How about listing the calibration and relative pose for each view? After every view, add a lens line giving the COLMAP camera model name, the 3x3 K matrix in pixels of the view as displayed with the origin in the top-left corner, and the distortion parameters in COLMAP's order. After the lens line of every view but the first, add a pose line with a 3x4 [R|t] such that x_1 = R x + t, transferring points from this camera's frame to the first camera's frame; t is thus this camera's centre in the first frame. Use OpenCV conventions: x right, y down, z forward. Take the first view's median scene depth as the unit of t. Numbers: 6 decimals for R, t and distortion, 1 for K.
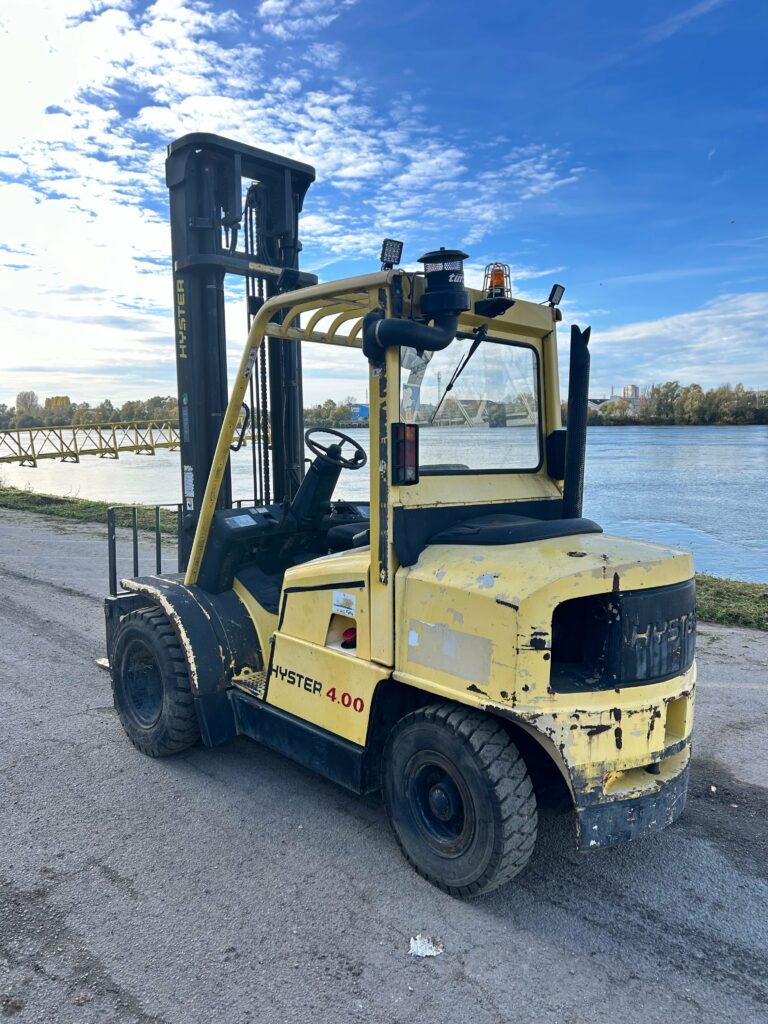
lens RADIAL K [[779.2, 0, 386.5], [0, 779.2, 511.2], [0, 0, 1]] dist [0.056891, -0.046833]
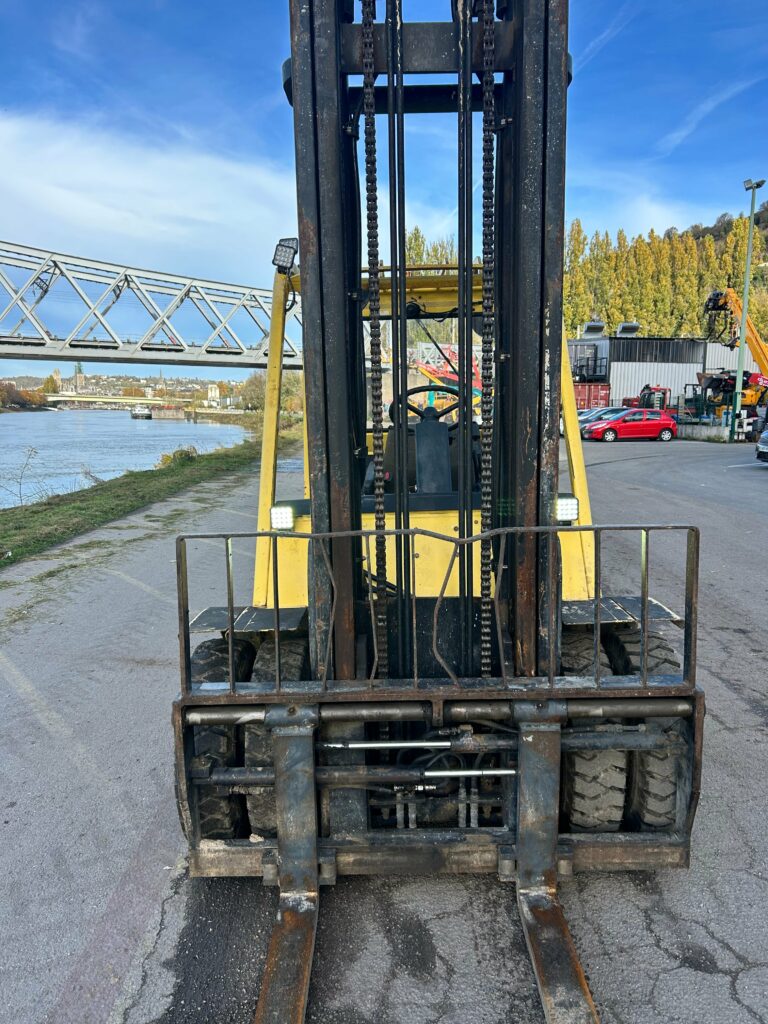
lens RADIAL K [[772.3, 0, 388.1], [0, 772.3, 515.0], [0, 0, 1]] dist [0.045397, -0.056031]
pose [[-0.710238, -0.087103, 0.698553, -0.816719], [0.083762, 0.974810, 0.206713, -0.196242], [-0.698961, 0.205328, -0.685050, 2.152209]]
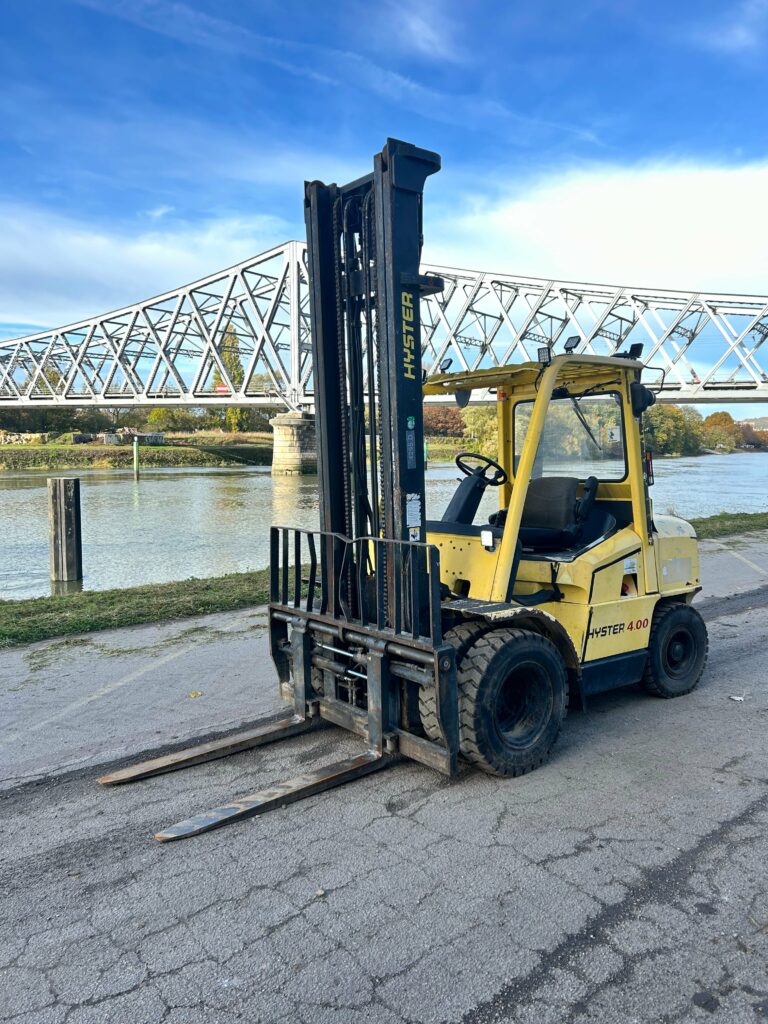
lens RADIAL K [[770.5, 0, 391.0], [0, 770.5, 513.6], [0, 0, 1]] dist [0.083890, -0.144442]
pose [[0.090796, -0.076712, 0.992911, -1.713113], [0.102945, 0.992410, 0.067259, -0.145725], [-0.990534, 0.096108, 0.098004, 1.376996]]
